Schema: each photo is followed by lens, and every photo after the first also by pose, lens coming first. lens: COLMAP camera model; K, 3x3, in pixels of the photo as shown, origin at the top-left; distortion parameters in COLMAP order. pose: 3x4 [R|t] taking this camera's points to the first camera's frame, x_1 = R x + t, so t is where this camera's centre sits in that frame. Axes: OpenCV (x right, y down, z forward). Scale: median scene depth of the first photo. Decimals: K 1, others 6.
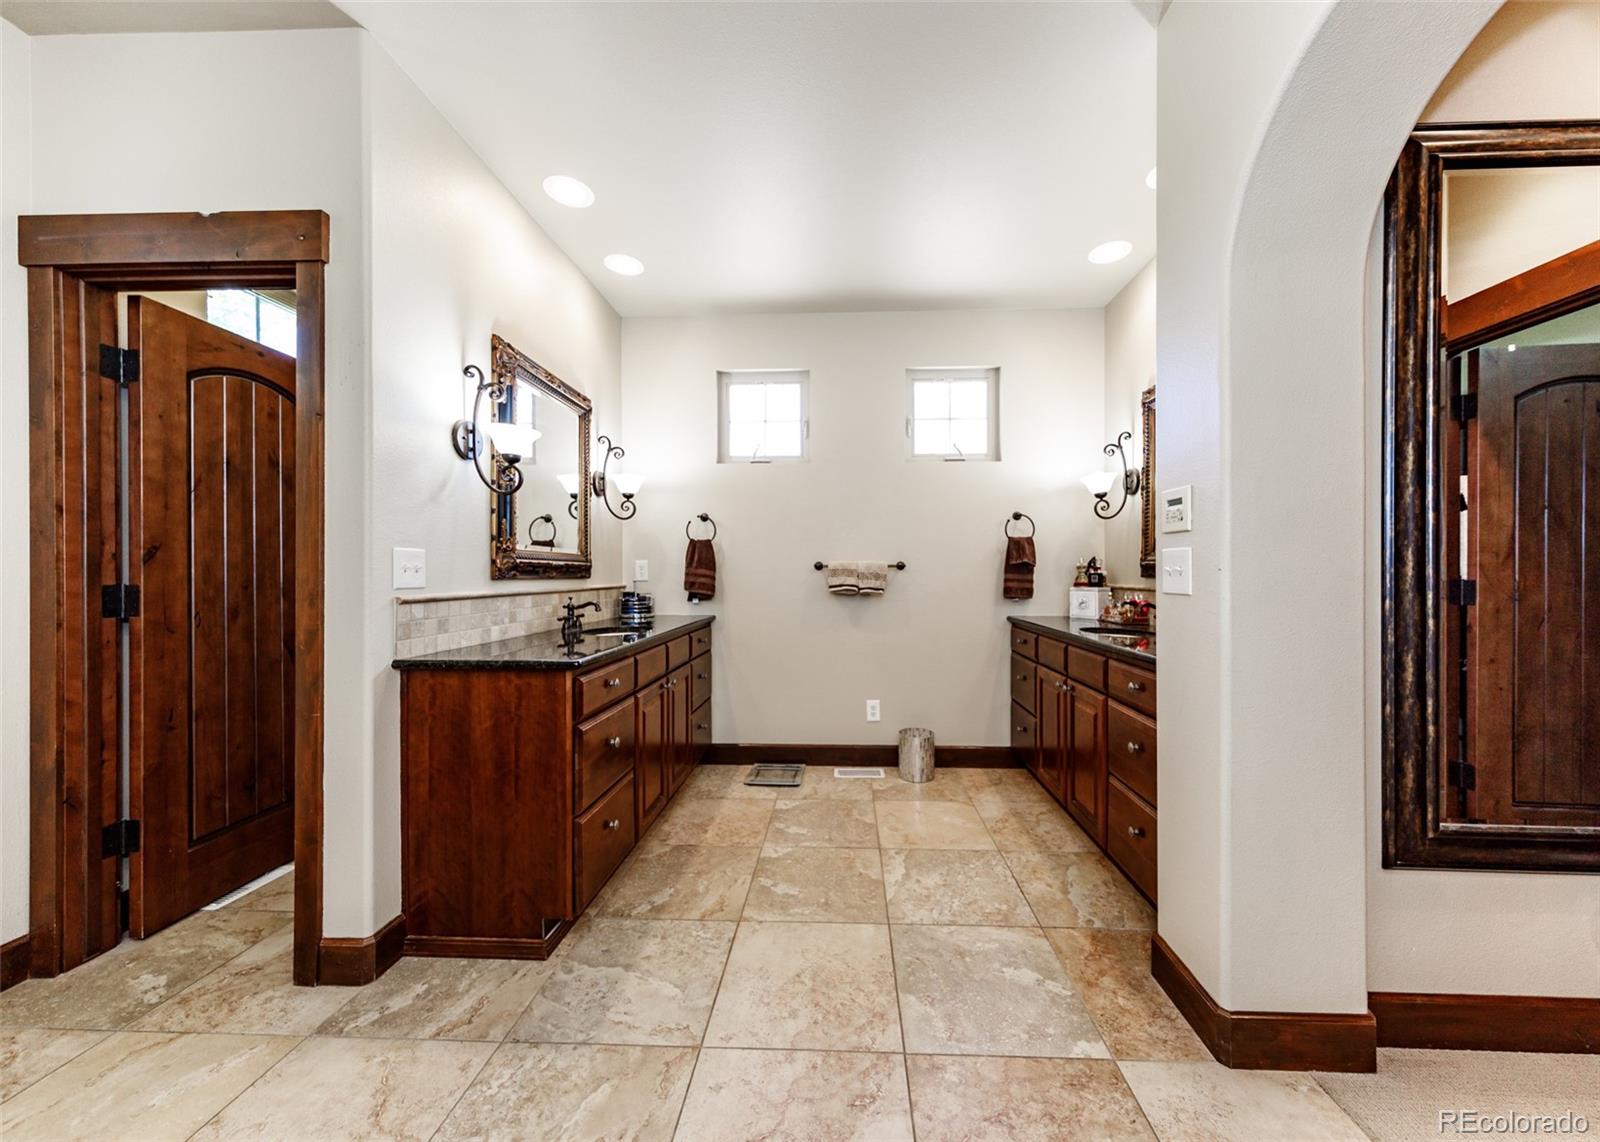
lens RADIAL K [[583.4, 0, 811.0], [0, 583.4, 571.6], [0, 0, 1]] dist [0.008608, -0.000912]
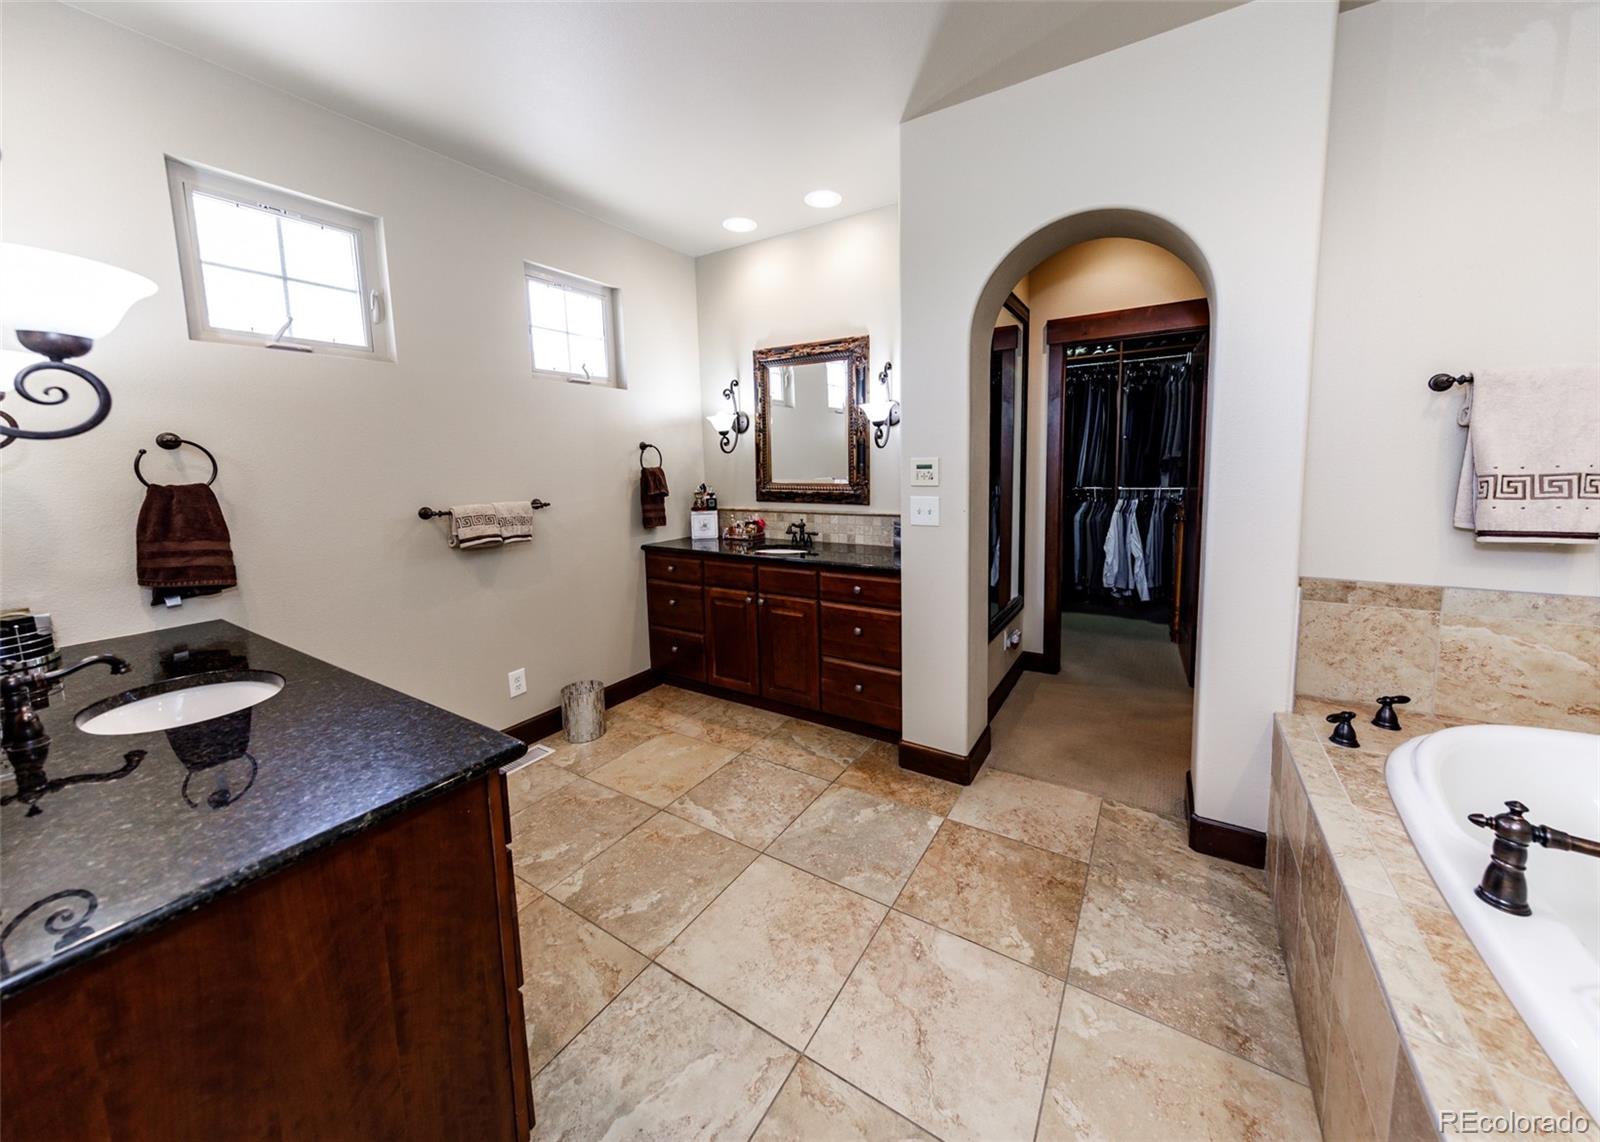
lens RADIAL K [[583.4, 0, 841.5], [0, 583.4, 516.3], [0, 0, 1]] dist [0.008608, -0.000912]
pose [[0.450737, -0.101047, 0.886919, -0.459096], [0.021002, 0.994498, 0.102630, -0.080525], [-0.892409, -0.027632, 0.450380, 0.265382]]
